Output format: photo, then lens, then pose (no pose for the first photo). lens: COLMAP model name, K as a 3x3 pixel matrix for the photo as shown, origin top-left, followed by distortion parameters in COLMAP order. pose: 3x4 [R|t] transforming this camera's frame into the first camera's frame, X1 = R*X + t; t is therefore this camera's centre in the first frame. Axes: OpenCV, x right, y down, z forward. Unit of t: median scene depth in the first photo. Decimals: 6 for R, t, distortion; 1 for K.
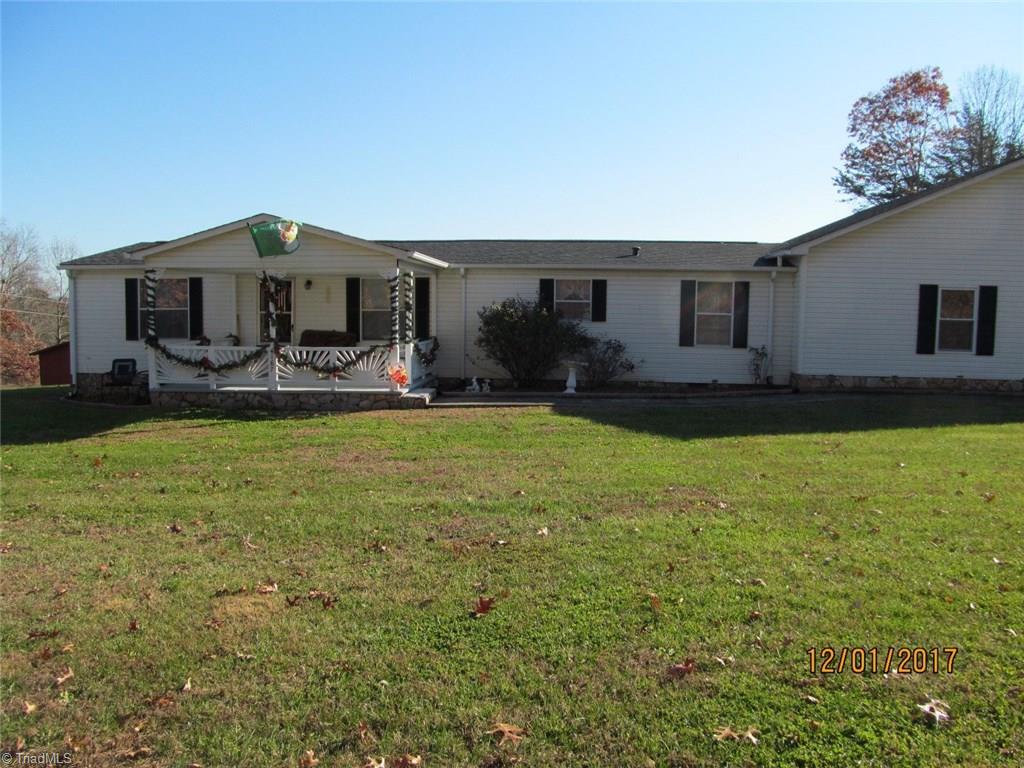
lens RADIAL K [[856.6, 0, 527.3], [0, 856.6, 374.2], [0, 0, 1]] dist [-0.062574, 0.021396]
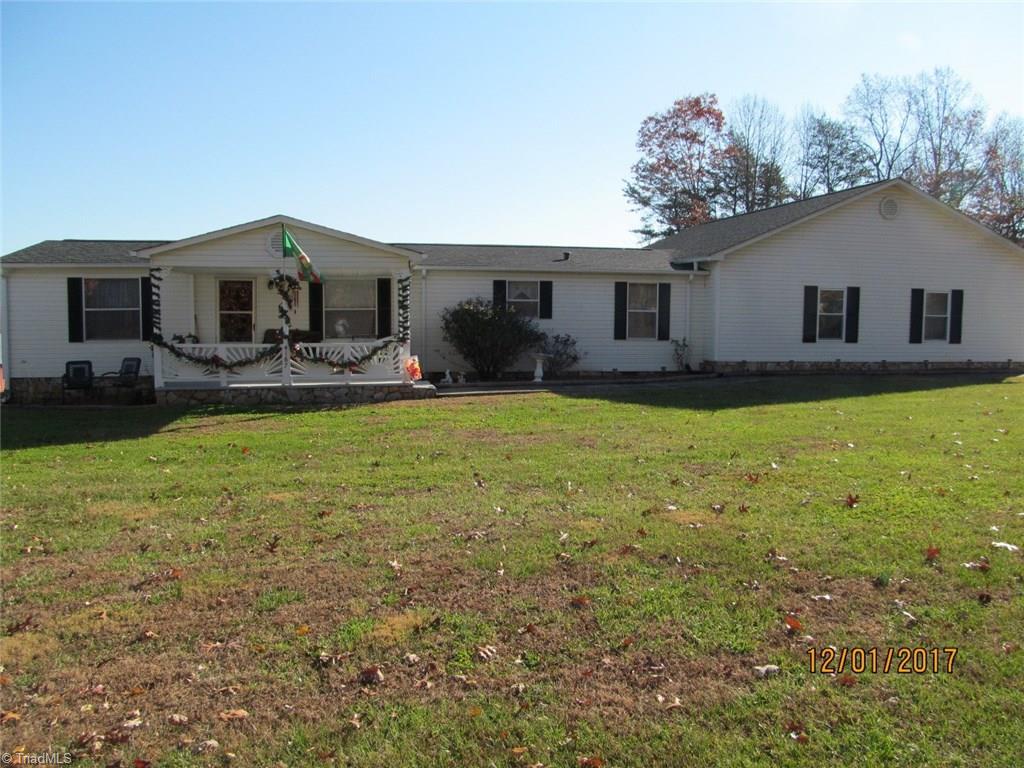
lens RADIAL K [[856.6, 0, 521.1], [0, 856.6, 375.2], [0, 0, 1]] dist [-0.062574, 0.021396]
pose [[0.958941, -0.025810, 0.282430, -0.268775], [0.026593, 0.999646, 0.001058, 0.010593], [-0.282357, 0.006496, 0.959287, -0.063172]]
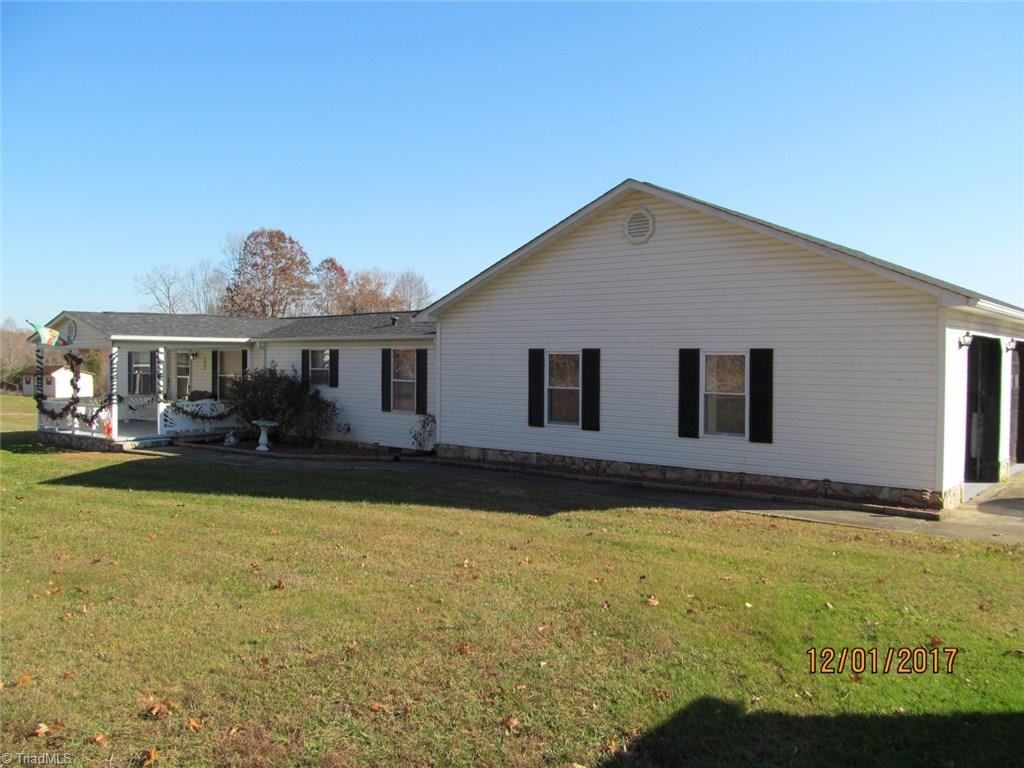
lens RADIAL K [[856.6, 0, 518.9], [0, 856.6, 385.5], [0, 0, 1]] dist [-0.062574, 0.021396]
pose [[0.814378, 0.010519, -0.580240, 0.937993], [-0.054258, 0.996836, -0.058080, -0.013014], [0.577793, 0.078782, 0.812372, 0.244436]]
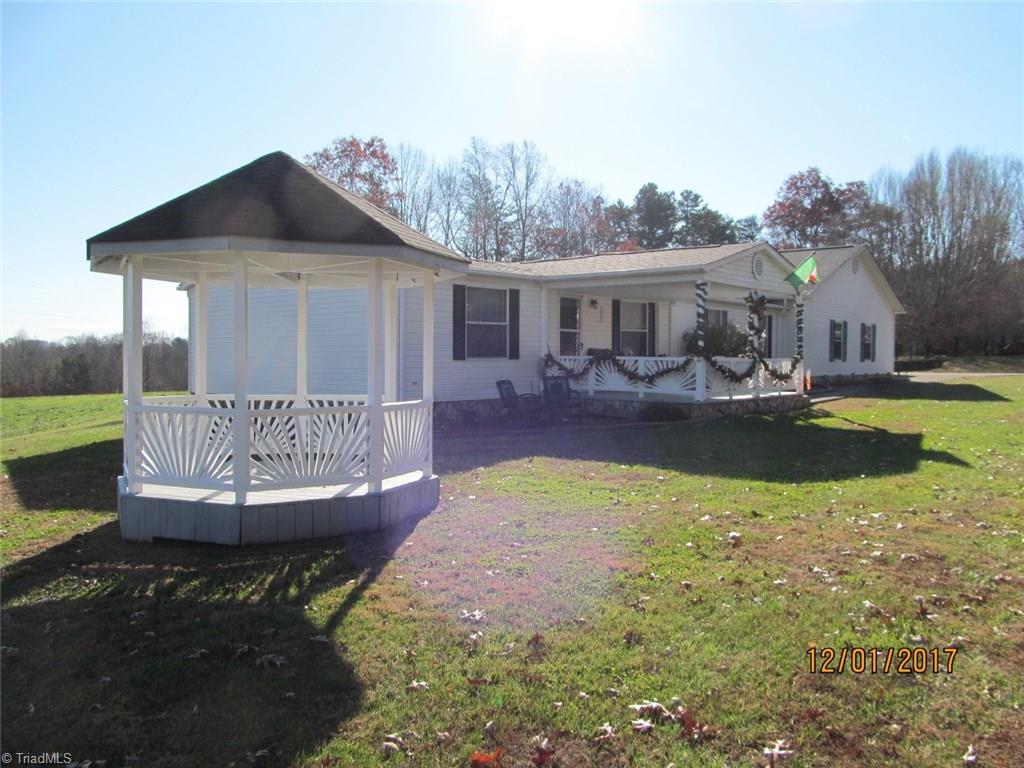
lens RADIAL K [[856.6, 0, 506.4], [0, 856.6, 378.4], [0, 0, 1]] dist [-0.062574, 0.021396]
pose [[0.597535, -0.025329, 0.801443, -1.180002], [0.058959, 0.998183, -0.012412, -0.009703], [-0.799672, 0.054669, 0.597942, 0.498971]]
